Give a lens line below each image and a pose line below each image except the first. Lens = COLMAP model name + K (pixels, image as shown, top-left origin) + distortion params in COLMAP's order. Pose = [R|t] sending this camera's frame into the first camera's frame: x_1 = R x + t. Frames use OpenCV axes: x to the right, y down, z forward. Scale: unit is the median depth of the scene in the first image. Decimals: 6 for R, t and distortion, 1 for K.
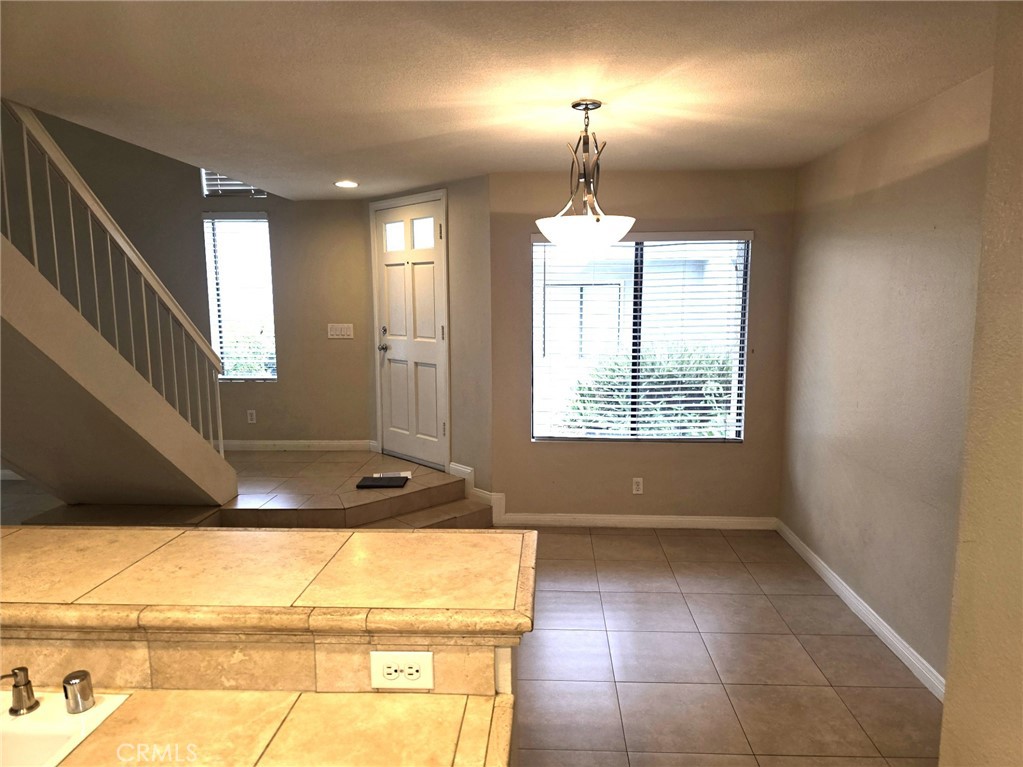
lens RADIAL K [[671.5, 0, 514.9], [0, 671.5, 388.7], [0, 0, 1]] dist [0.045042, -0.046716]
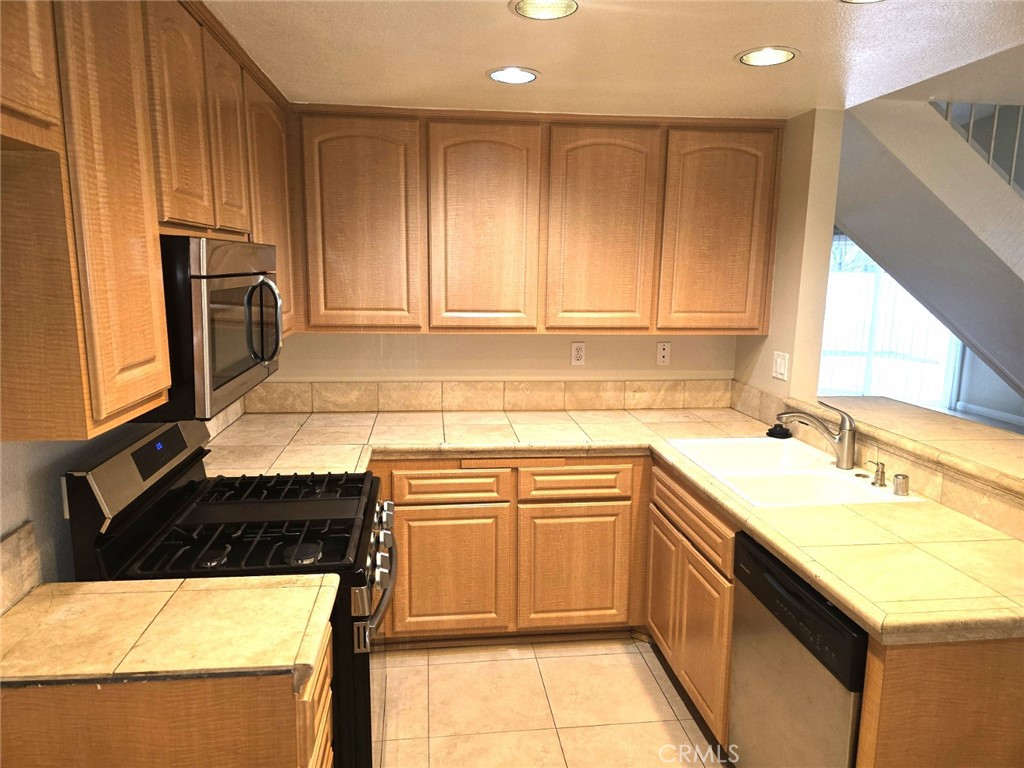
lens RADIAL K [[672.1, 0, 526.3], [0, 672.1, 381.6], [0, 0, 1]] dist [0.045042, -0.046716]
pose [[0.166462, 0.166147, -0.971949, 0.846295], [-0.143058, 0.979342, 0.142910, 0.063238], [0.975615, 0.115256, 0.186791, -0.314399]]
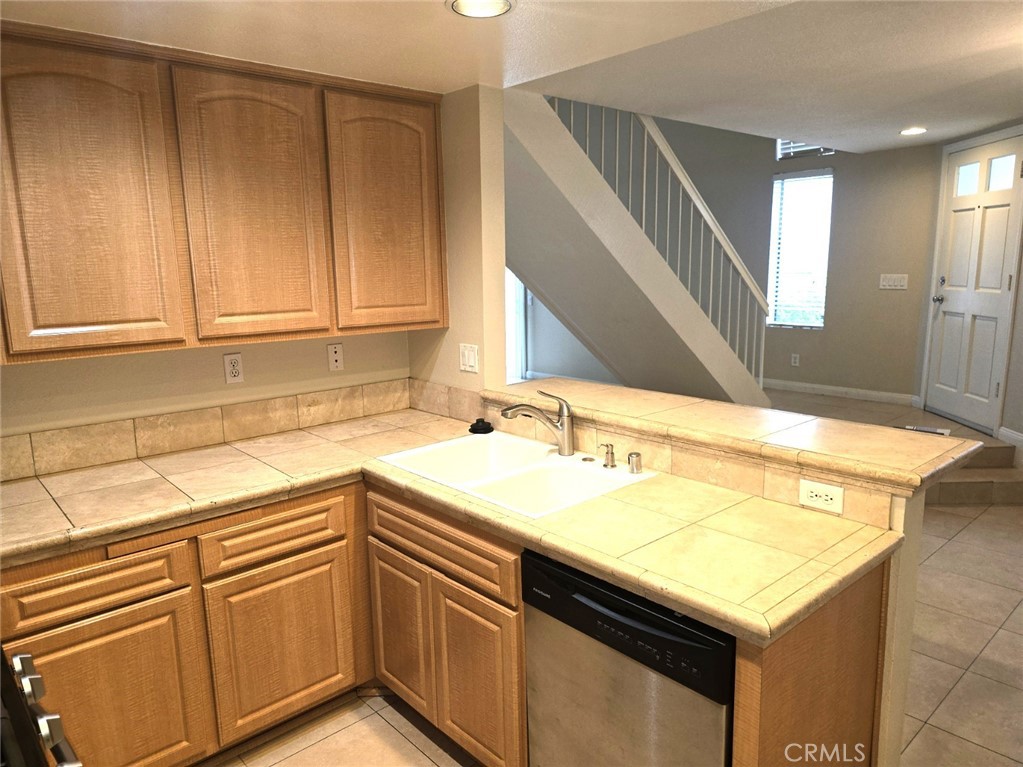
lens RADIAL K [[671.5, 0, 507.2], [0, 671.5, 385.0], [0, 0, 1]] dist [0.045042, -0.046716]
pose [[0.690293, 0.119882, -0.713529, 0.366399], [-0.080182, 0.992779, 0.089228, 0.101137], [0.719073, -0.004381, 0.694921, -0.477900]]
